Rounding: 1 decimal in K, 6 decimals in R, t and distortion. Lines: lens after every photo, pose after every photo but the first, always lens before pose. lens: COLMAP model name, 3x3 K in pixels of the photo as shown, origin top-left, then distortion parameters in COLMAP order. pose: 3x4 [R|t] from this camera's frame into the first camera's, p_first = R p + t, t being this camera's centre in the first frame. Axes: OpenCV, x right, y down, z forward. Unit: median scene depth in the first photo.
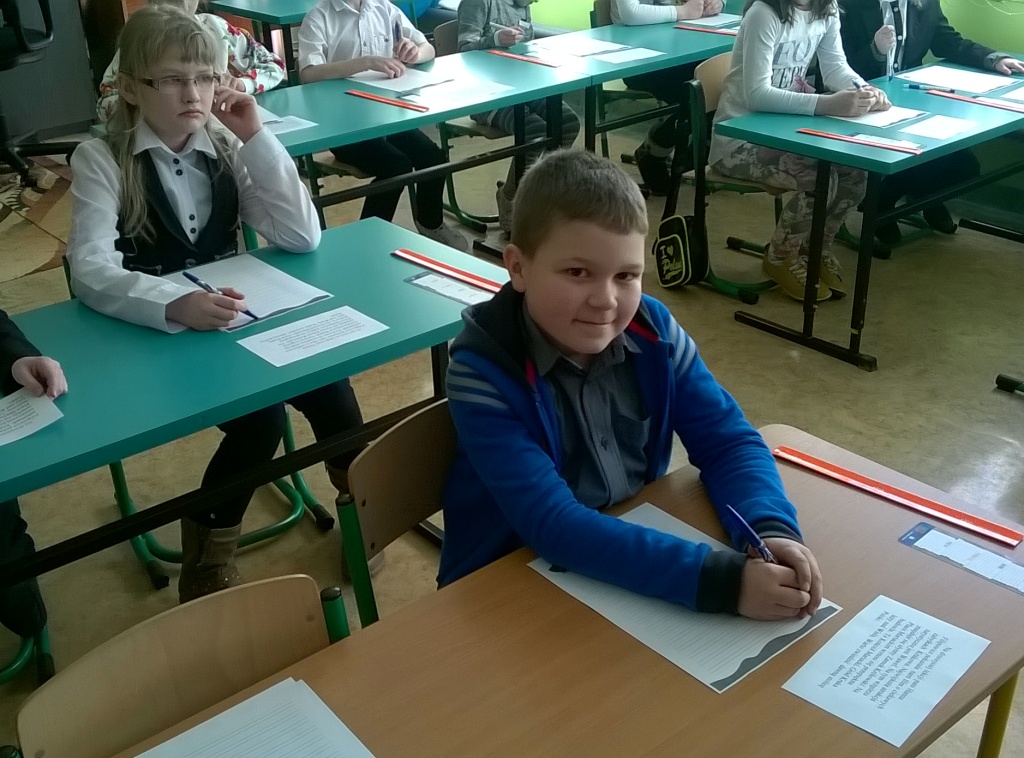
lens RADIAL K [[1280.0, 0, 512.0], [0, 1280.0, 379.0], [0, 0, 1]] dist [0.061780, -0.001438]
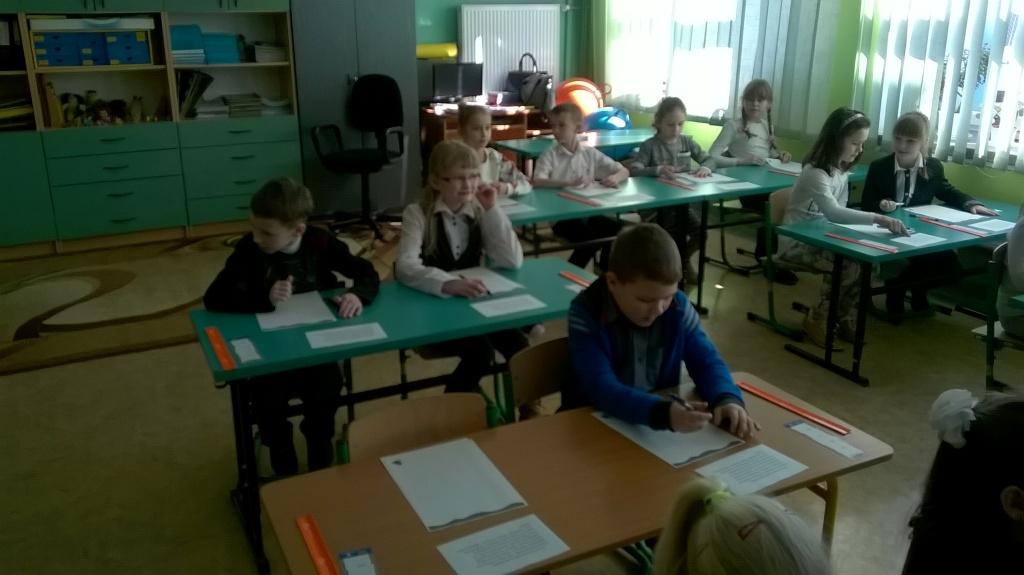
lens RADIAL K [[843.6, 0, 512.0], [0, 843.6, 287.5], [0, 0, 1]] dist [-0.007835, -0.015398]
pose [[0.978261, 0.084073, -0.189571, 0.044403], [-0.106033, 0.988389, -0.108829, 0.037101], [0.178220, 0.126564, 0.975817, -0.127812]]
